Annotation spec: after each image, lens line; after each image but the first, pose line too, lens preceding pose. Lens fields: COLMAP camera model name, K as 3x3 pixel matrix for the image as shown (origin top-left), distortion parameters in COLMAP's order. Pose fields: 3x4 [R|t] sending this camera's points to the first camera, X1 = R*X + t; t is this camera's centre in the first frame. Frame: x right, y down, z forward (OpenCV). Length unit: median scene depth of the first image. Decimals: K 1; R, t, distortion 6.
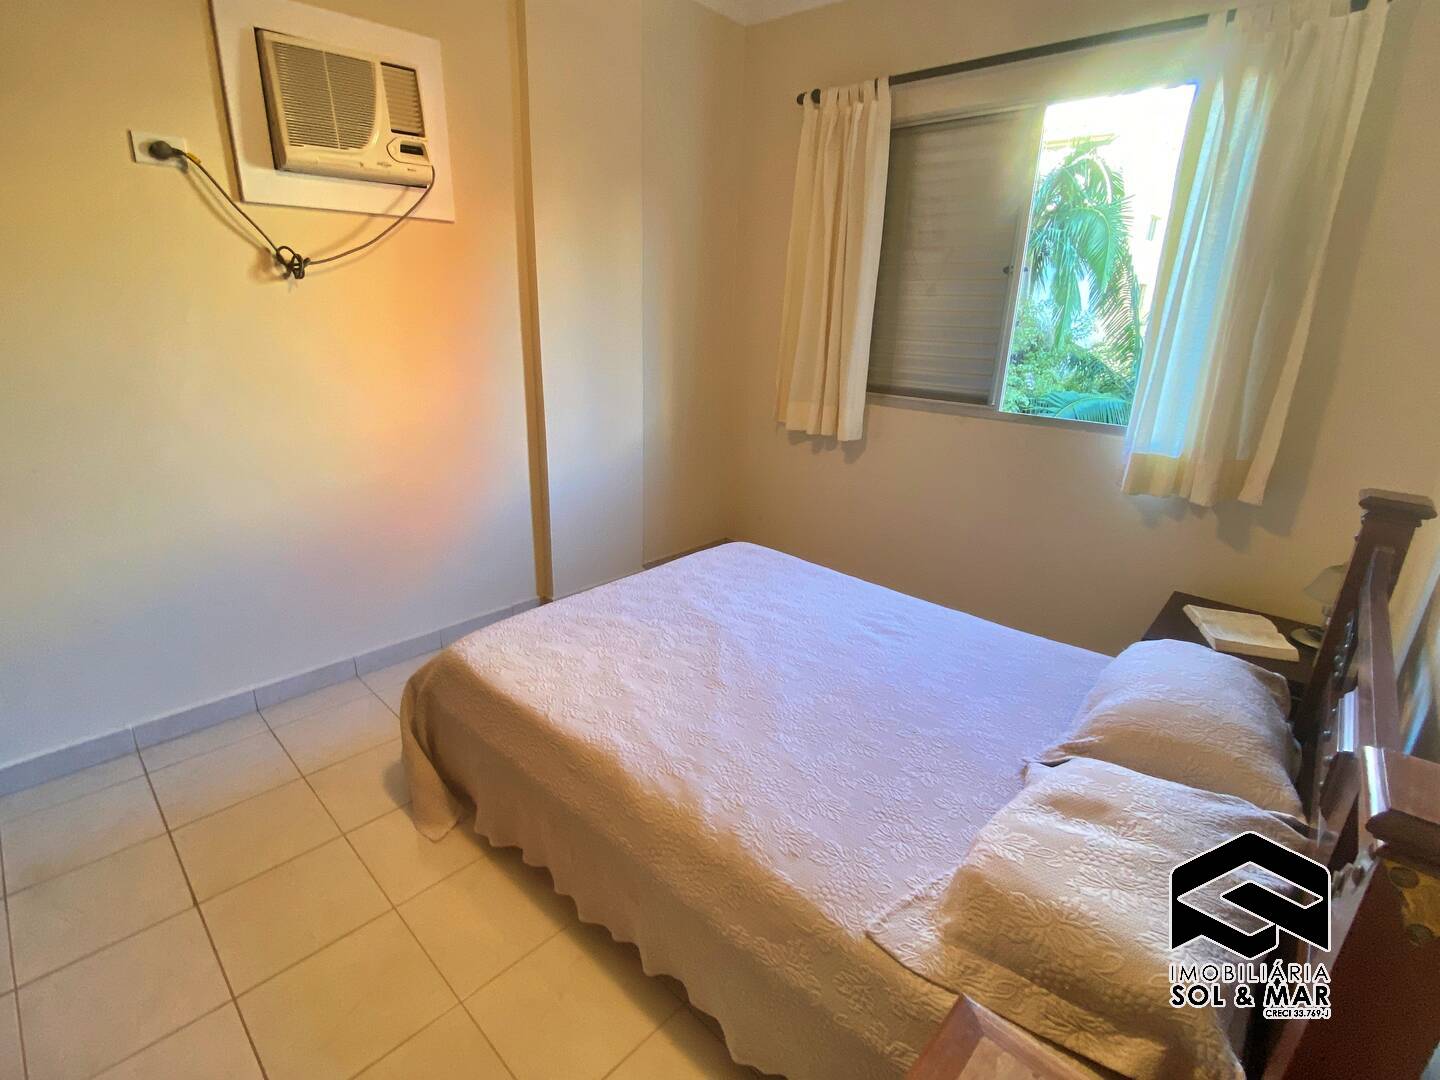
lens RADIAL K [[692.0, 0, 717.6], [0, 692.0, 528.3], [0, 0, 1]] dist [0.015907, -0.019416]
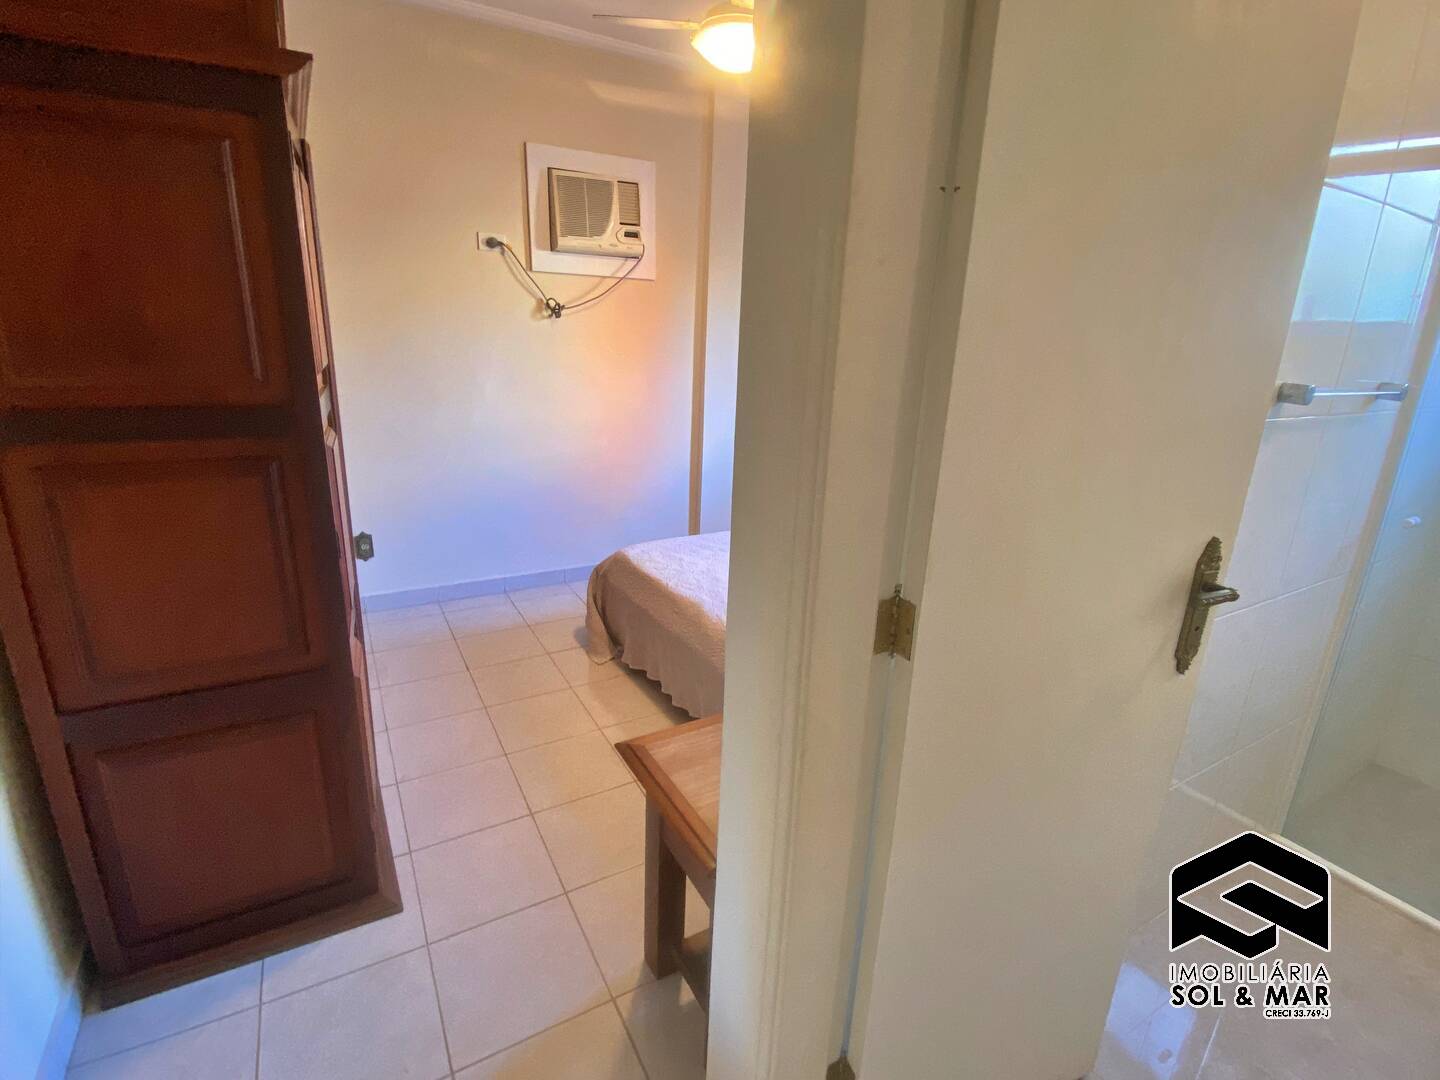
lens RADIAL K [[682.1, 0, 716.1], [0, 682.1, 531.4], [0, 0, 1]] dist [0.043999, -0.034261]
pose [[0.958126, 0.088438, -0.272348, 0.229960], [-0.098070, 0.994938, -0.021933, 0.134082], [0.269029, 0.047724, 0.961949, -0.414936]]
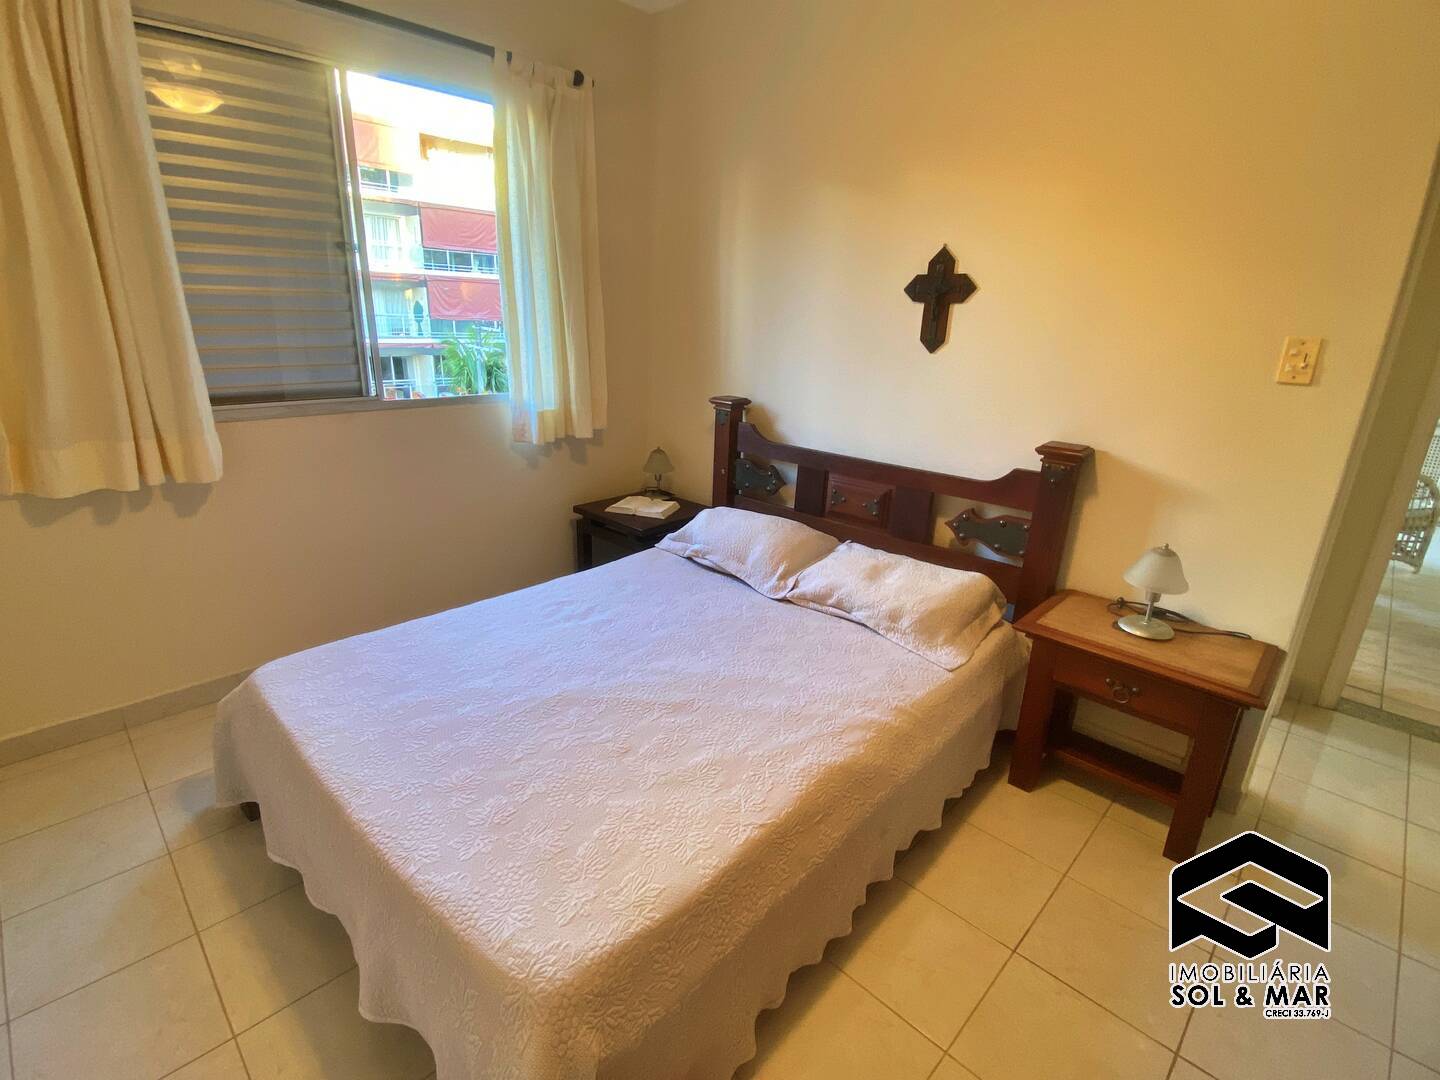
lens RADIAL K [[682.1, 0, 716.1], [0, 682.1, 531.4], [0, 0, 1]] dist [0.043999, -0.034261]
pose [[0.001347, -0.333235, 0.942843, -0.697404], [0.271621, 0.907519, 0.320362, -0.244383], [-0.962403, 0.255664, 0.091736, 0.700942]]
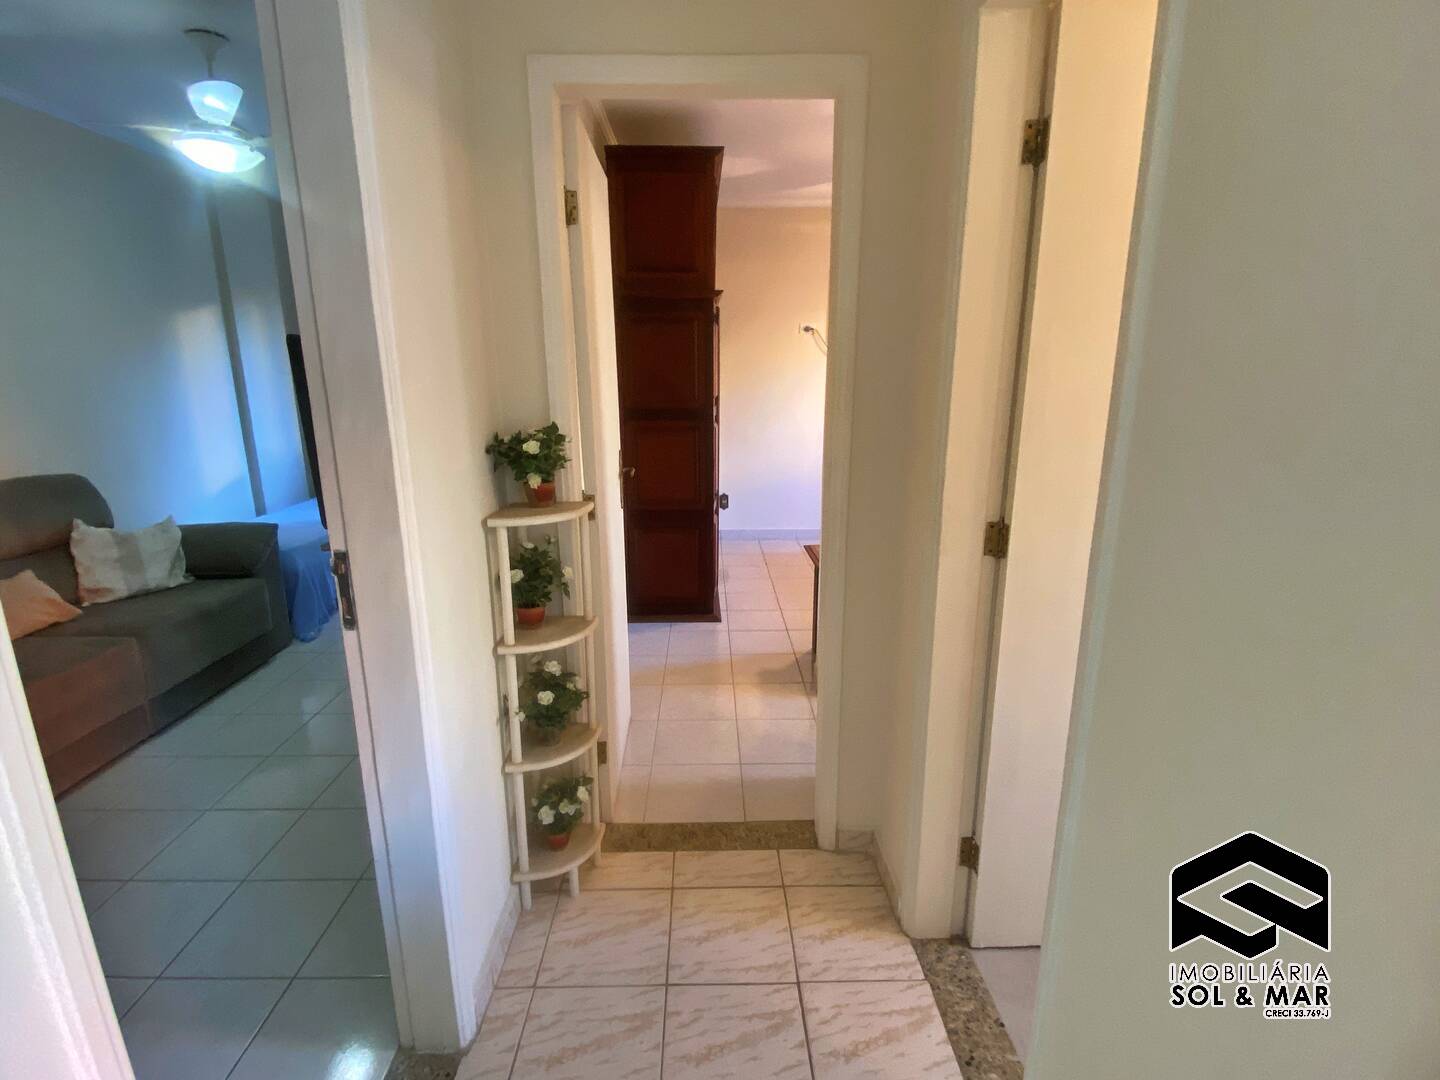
lens RADIAL K [[682.1, 0, 716.1], [0, 682.1, 531.4], [0, 0, 1]] dist [0.043999, -0.034261]
pose [[0.703334, 0.141607, -0.696613, 0.979667], [-0.200422, 0.979704, -0.003202, 0.353791], [0.682021, 0.141868, 0.717440, -1.128231]]
